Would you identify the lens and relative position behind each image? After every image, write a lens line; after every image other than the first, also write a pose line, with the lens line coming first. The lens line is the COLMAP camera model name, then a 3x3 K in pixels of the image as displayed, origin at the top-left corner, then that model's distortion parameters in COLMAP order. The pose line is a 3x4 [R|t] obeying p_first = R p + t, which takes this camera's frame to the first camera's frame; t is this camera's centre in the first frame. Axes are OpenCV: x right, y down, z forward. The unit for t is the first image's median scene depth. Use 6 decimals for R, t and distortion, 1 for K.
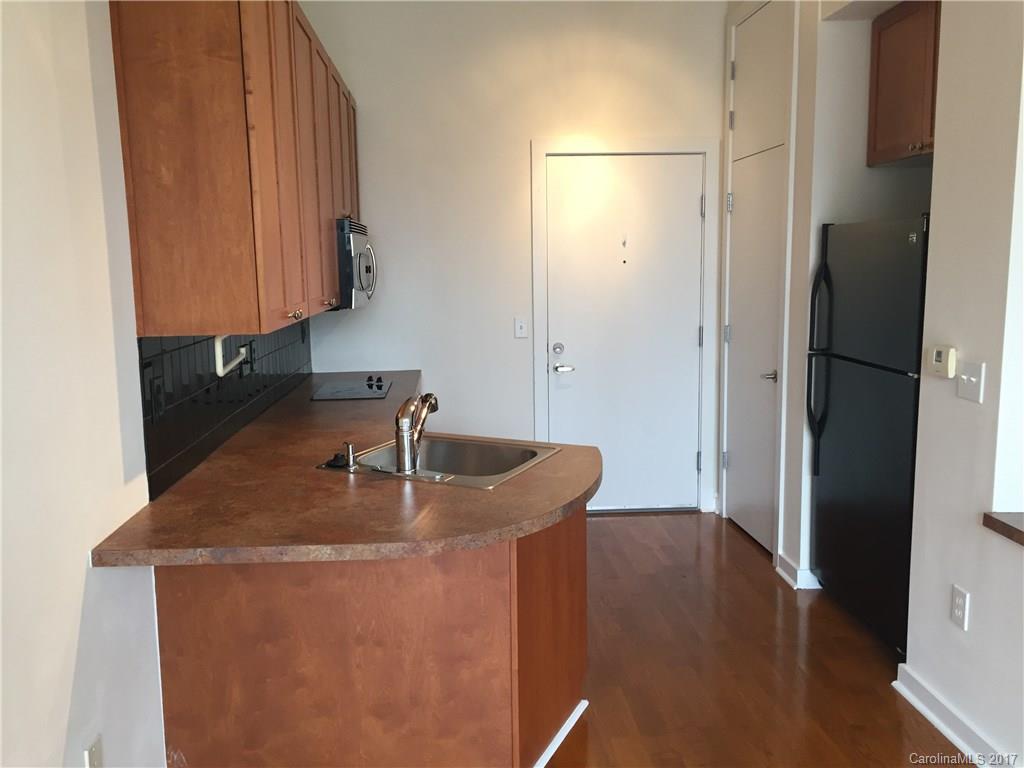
lens RADIAL K [[871.1, 0, 507.7], [0, 871.1, 386.7], [0, 0, 1]] dist [0.074041, -0.080957]
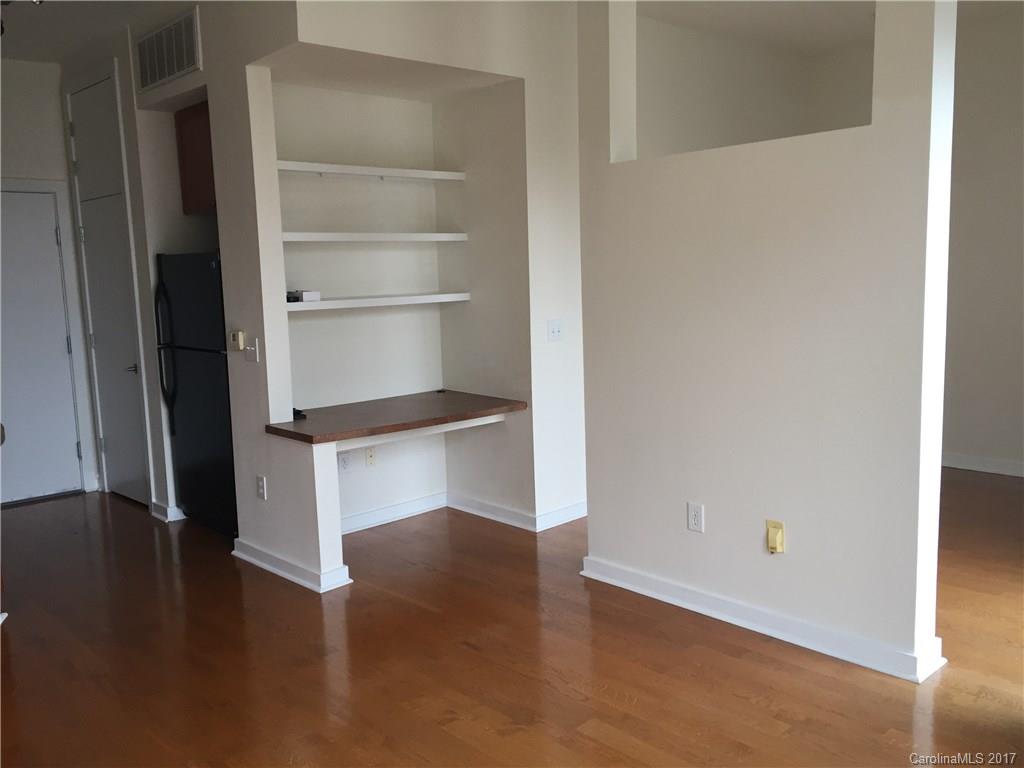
lens RADIAL K [[871.1, 0, 513.0], [0, 871.1, 386.2], [0, 0, 1]] dist [0.074041, -0.080957]
pose [[0.770590, -0.088172, 0.631203, -0.105973], [0.106667, 0.994257, 0.008663, 0.071595], [-0.628342, 0.060653, 0.775570, -0.424055]]
